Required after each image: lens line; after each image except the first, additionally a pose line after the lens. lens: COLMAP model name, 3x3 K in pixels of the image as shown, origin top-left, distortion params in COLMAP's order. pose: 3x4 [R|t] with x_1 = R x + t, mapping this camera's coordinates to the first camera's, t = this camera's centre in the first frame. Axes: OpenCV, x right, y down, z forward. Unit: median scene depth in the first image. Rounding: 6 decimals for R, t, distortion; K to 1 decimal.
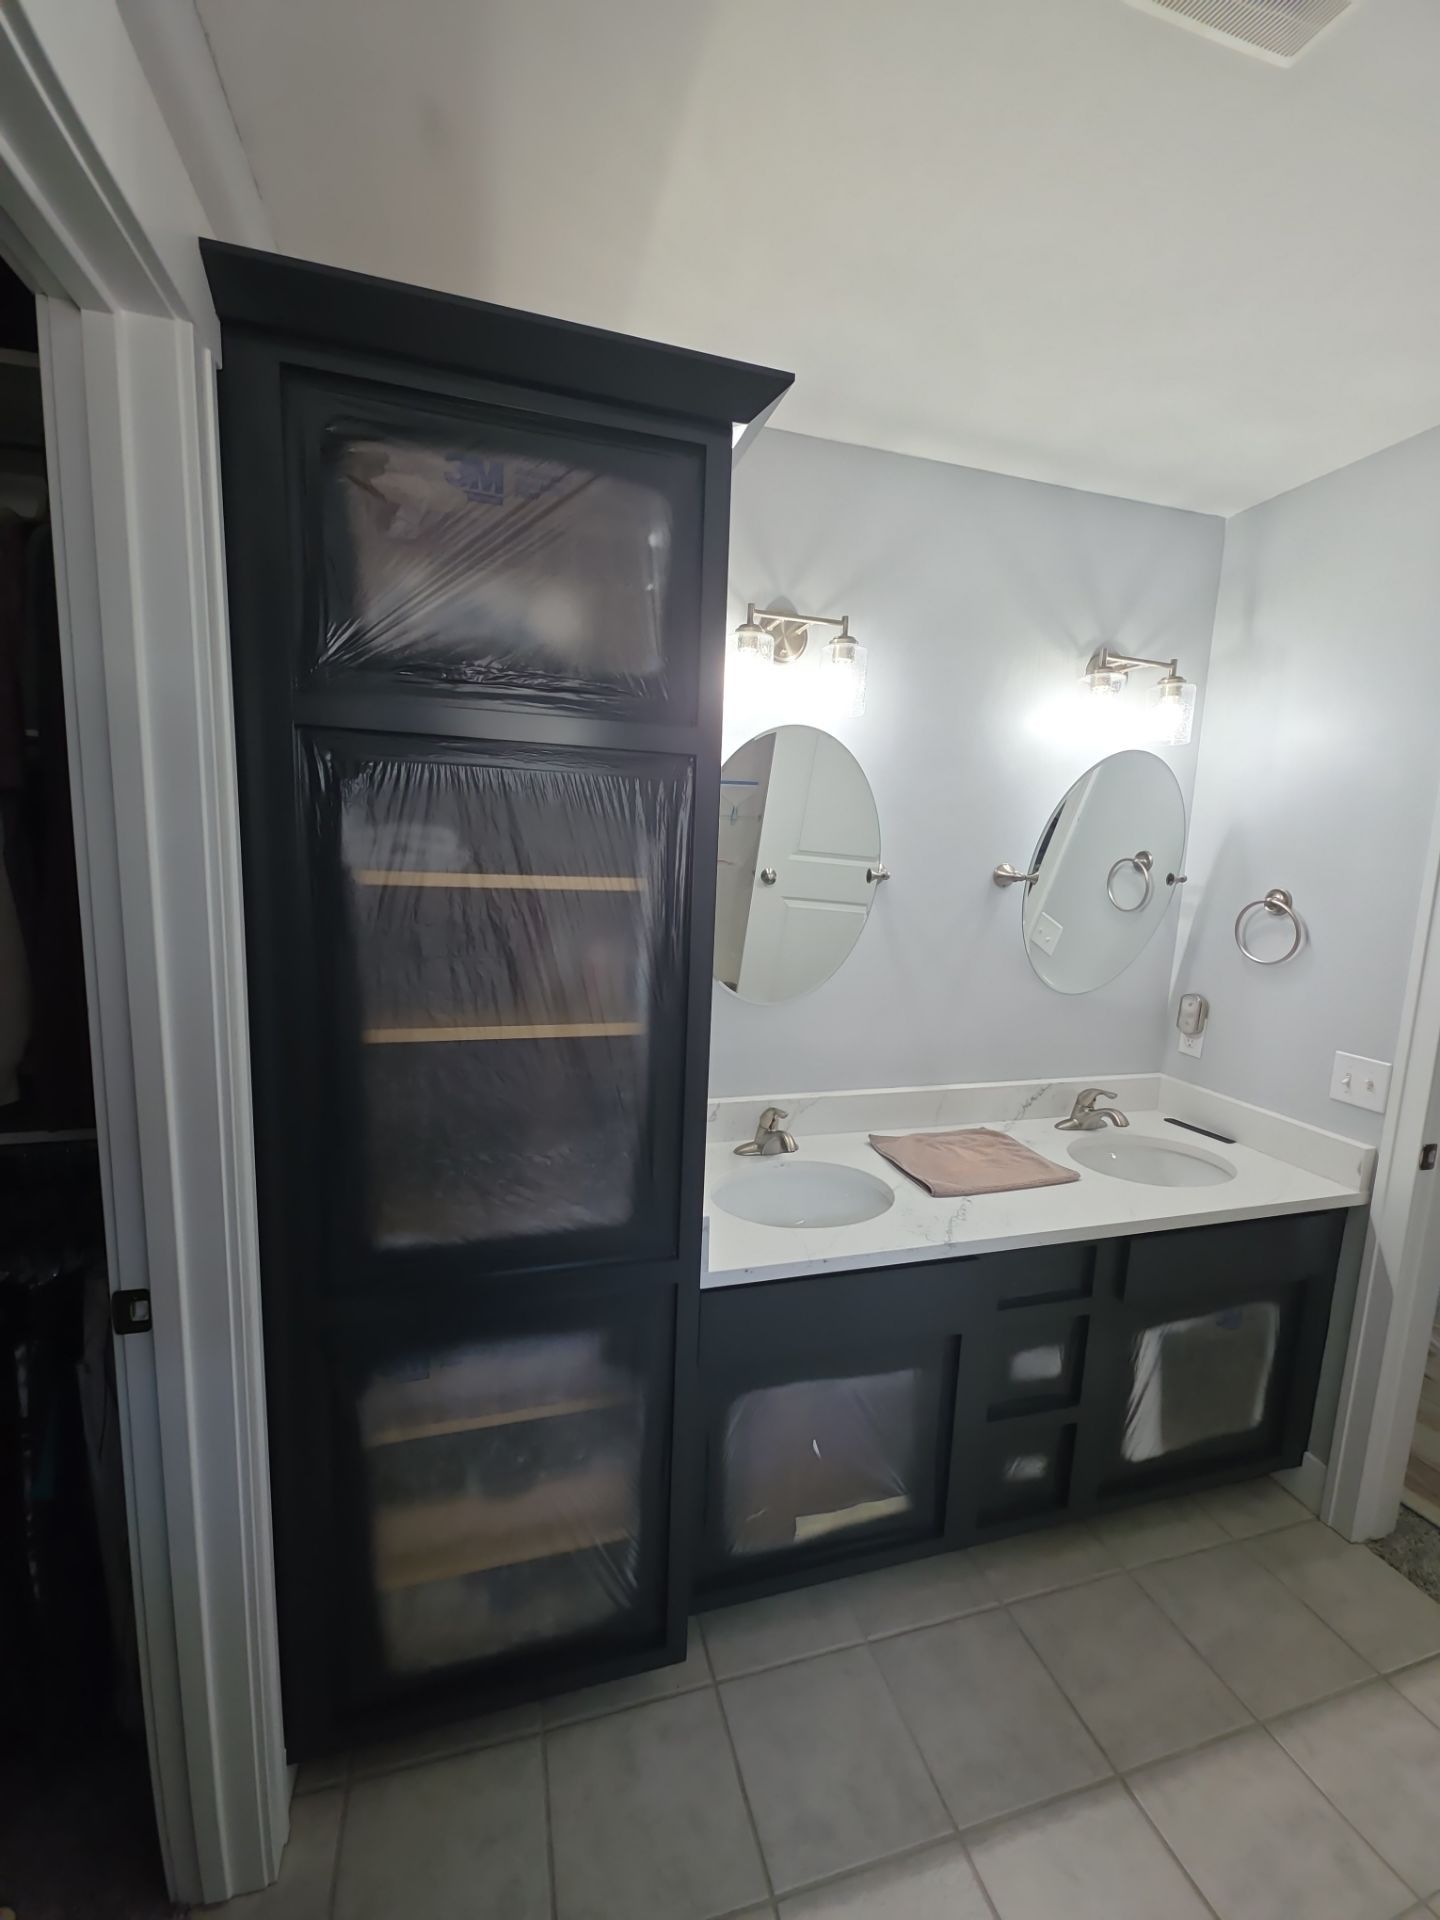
lens RADIAL K [[771.0, 0, 711.3], [0, 771.0, 955.6], [0, 0, 1]] dist [0.008549, -0.004964]
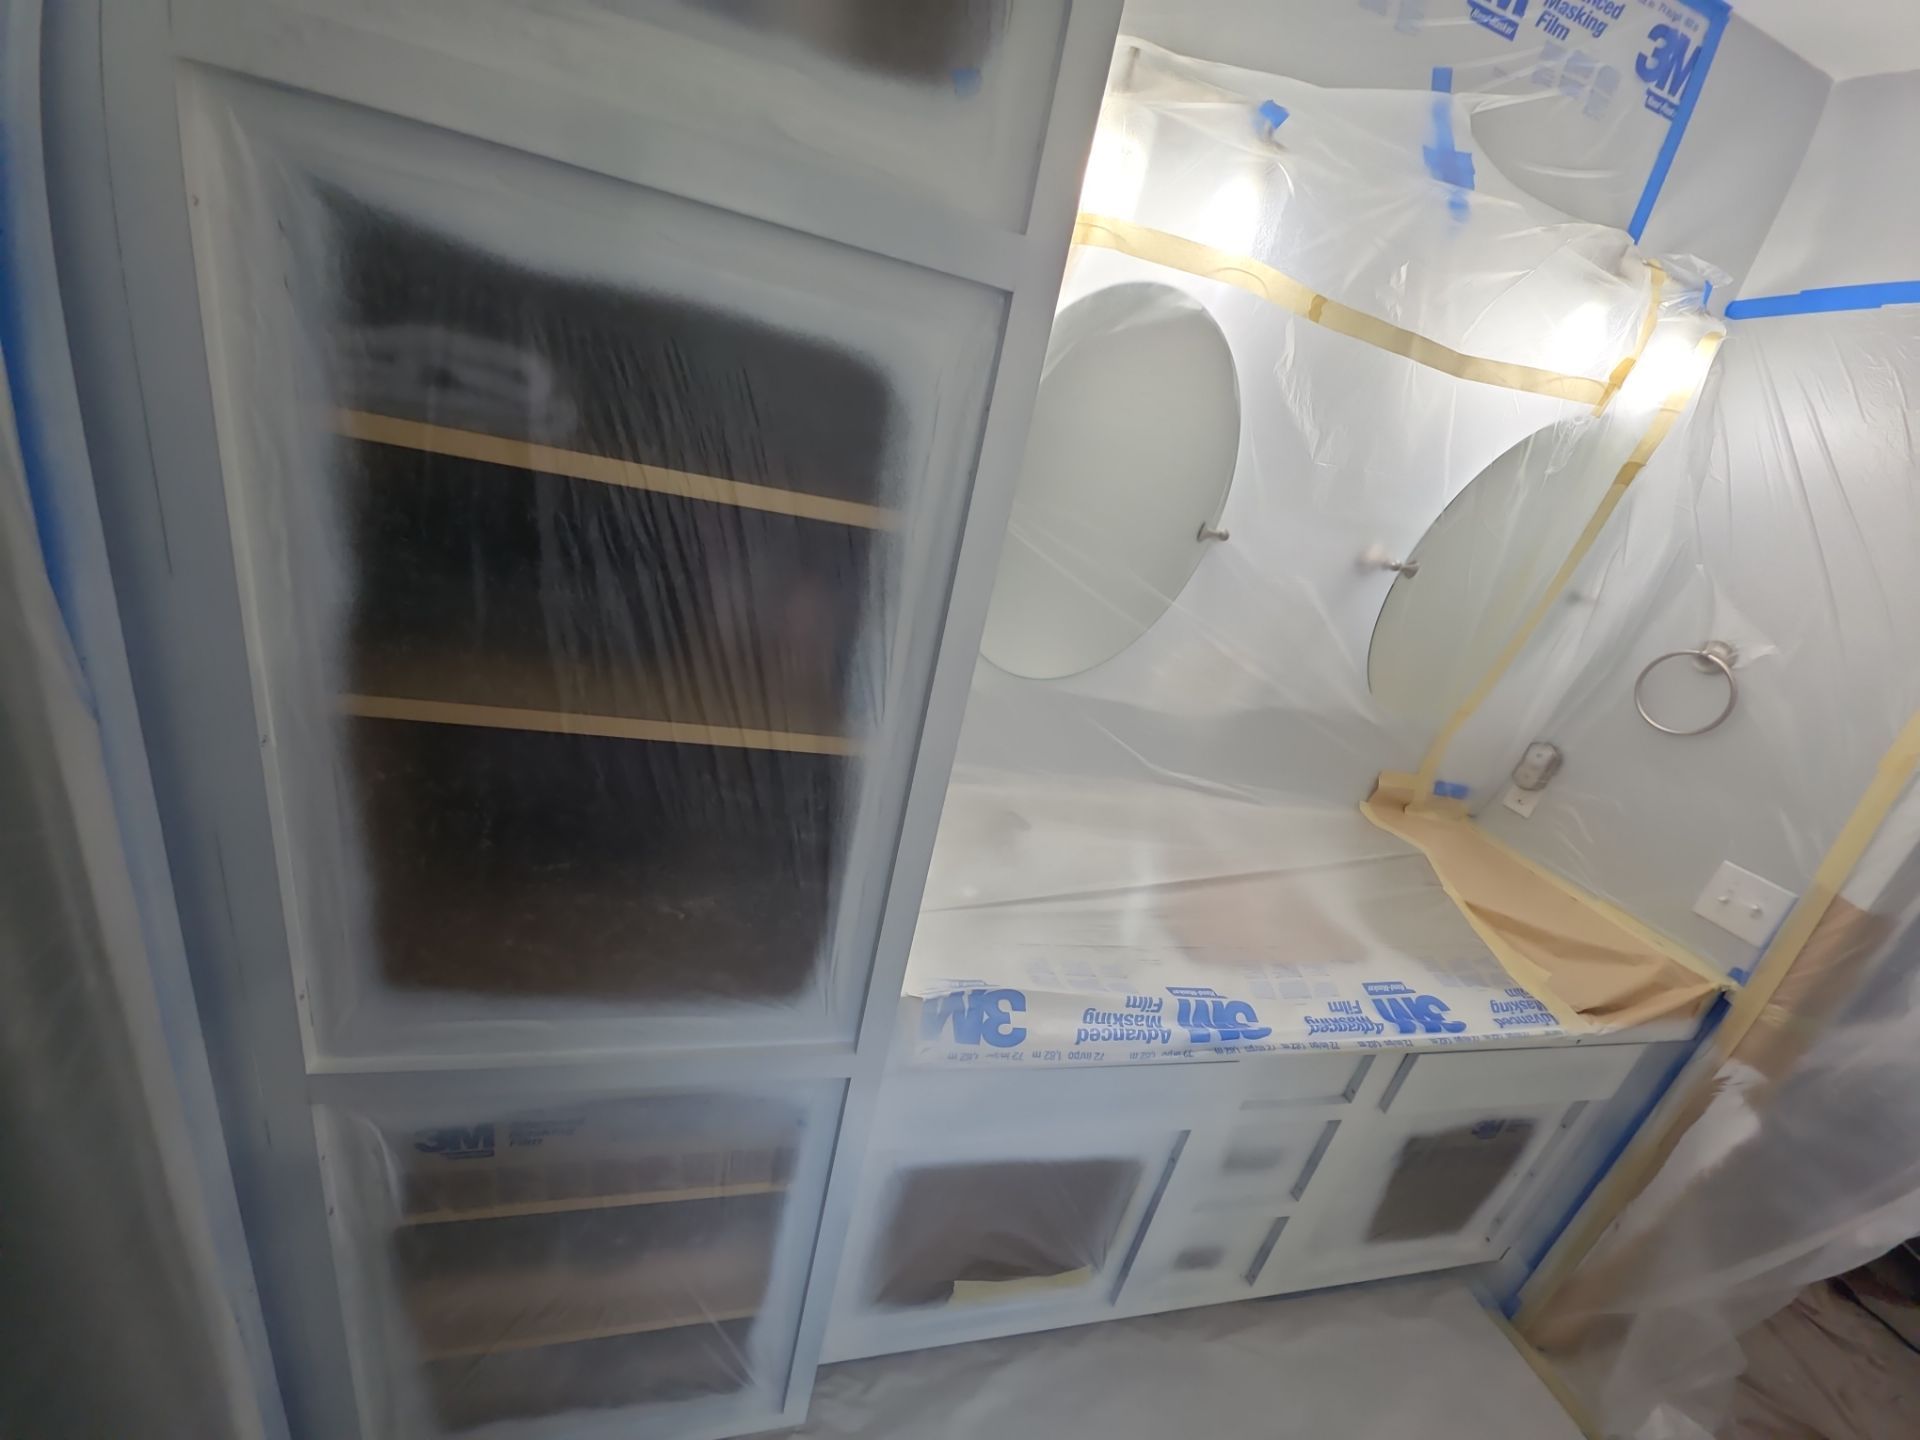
lens RADIAL K [[771.0, 0, 957.3], [0, 771.0, 730.1], [0, 0, 1]] dist [0.008549, -0.004964]
pose [[0.985828, 0.164450, 0.033166, -0.016111], [-0.167674, 0.959469, 0.226505, -0.053398], [0.005428, -0.228856, 0.973445, 0.260887]]
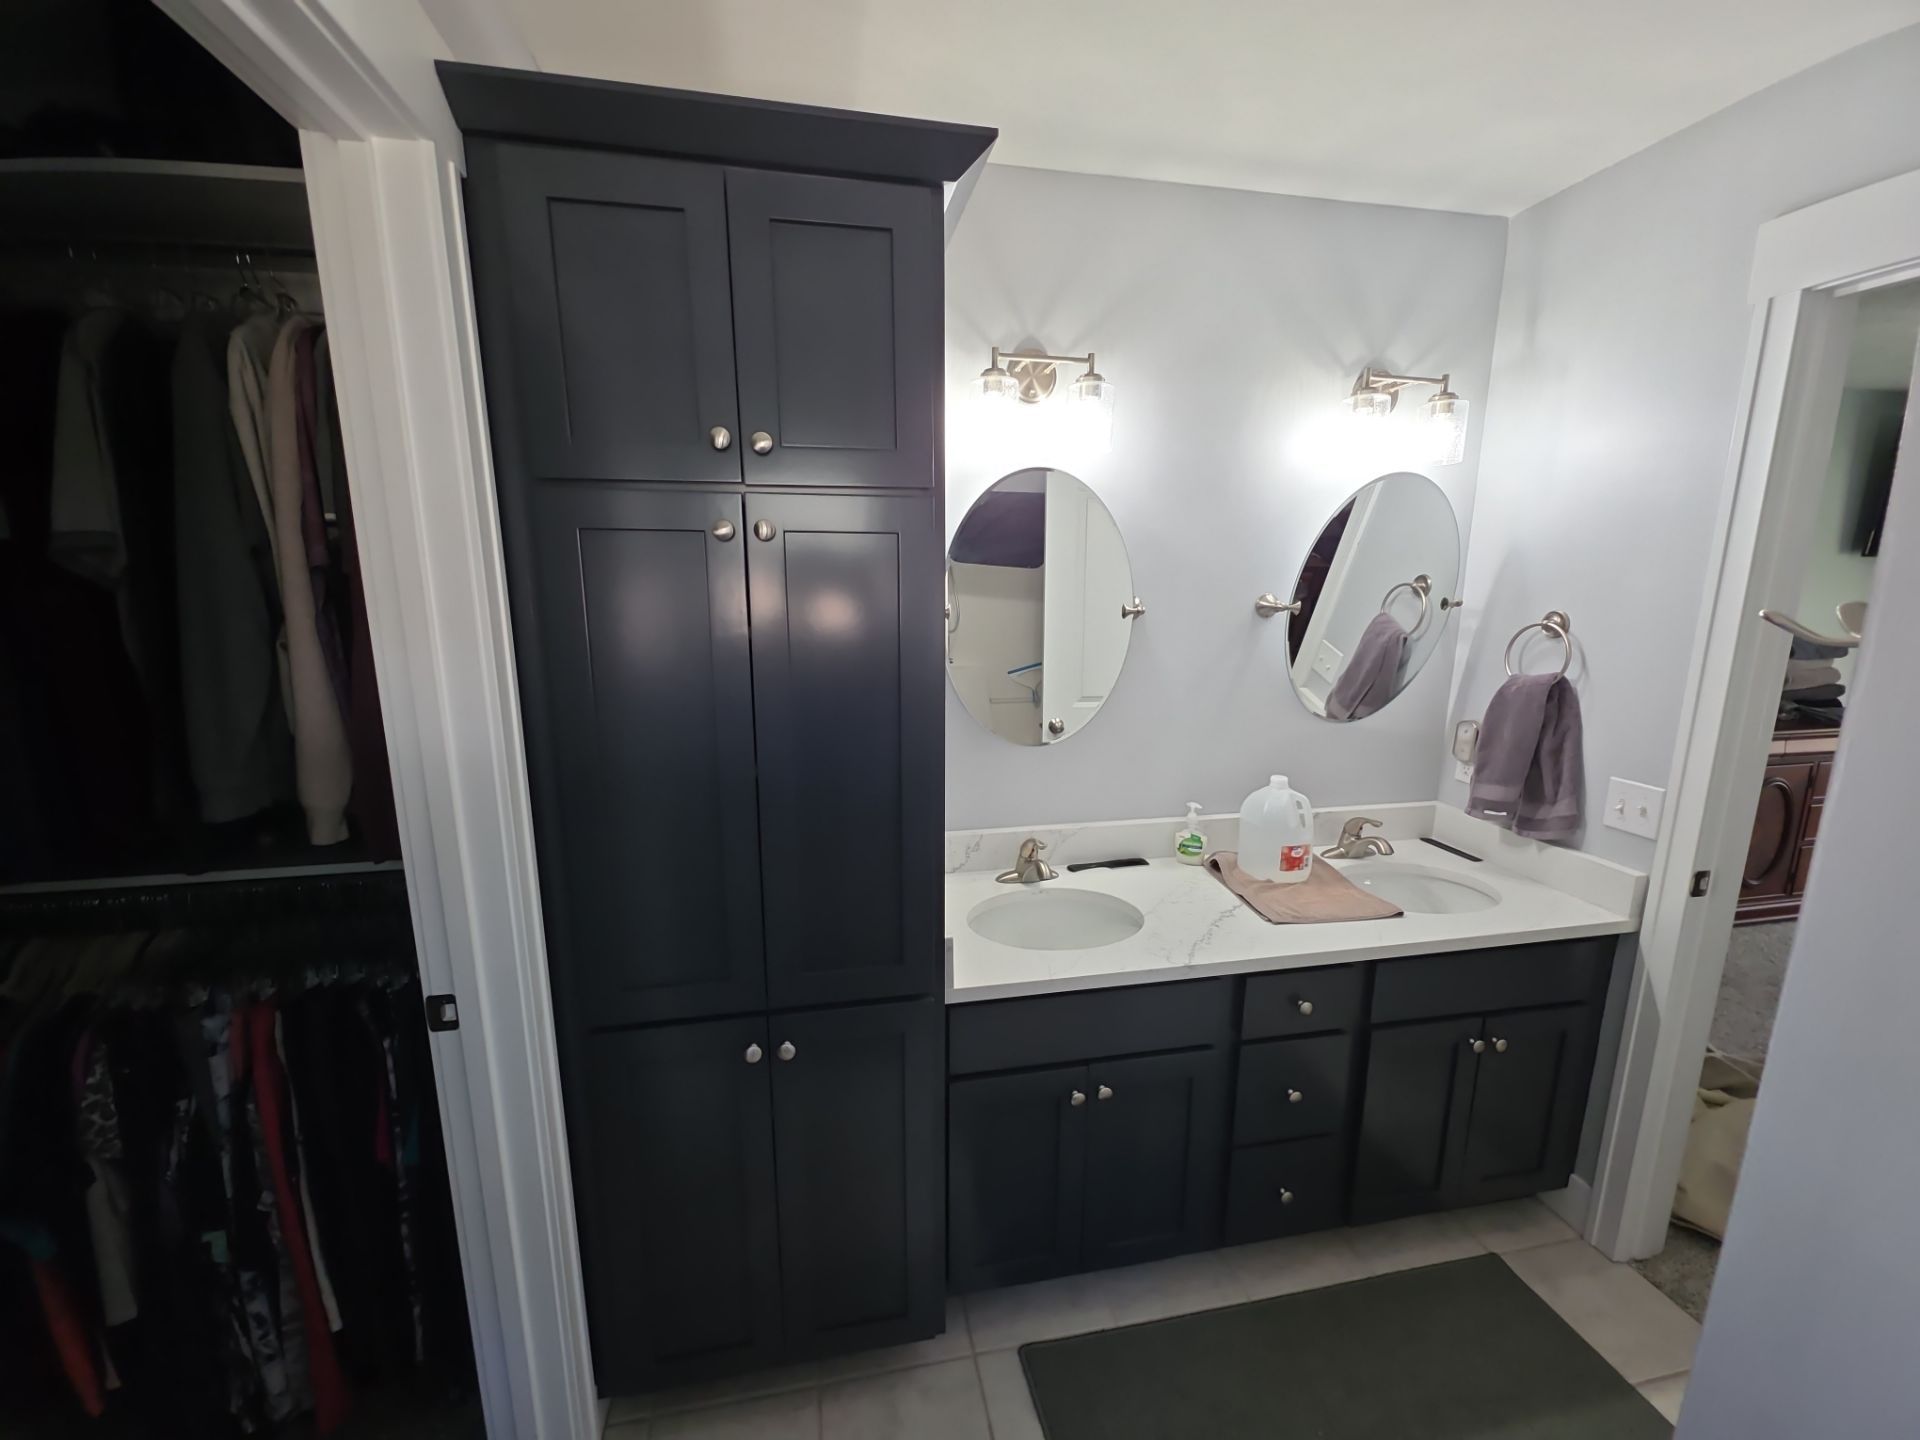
lens RADIAL K [[771.0, 0, 957.3], [0, 771.0, 730.4], [0, 0, 1]] dist [0.008549, -0.004964]
pose [[0.995917, -0.018464, -0.088366, 0.076511], [0.023269, 0.998289, 0.053651, -0.007119], [0.087224, -0.055488, 0.994642, -0.040839]]
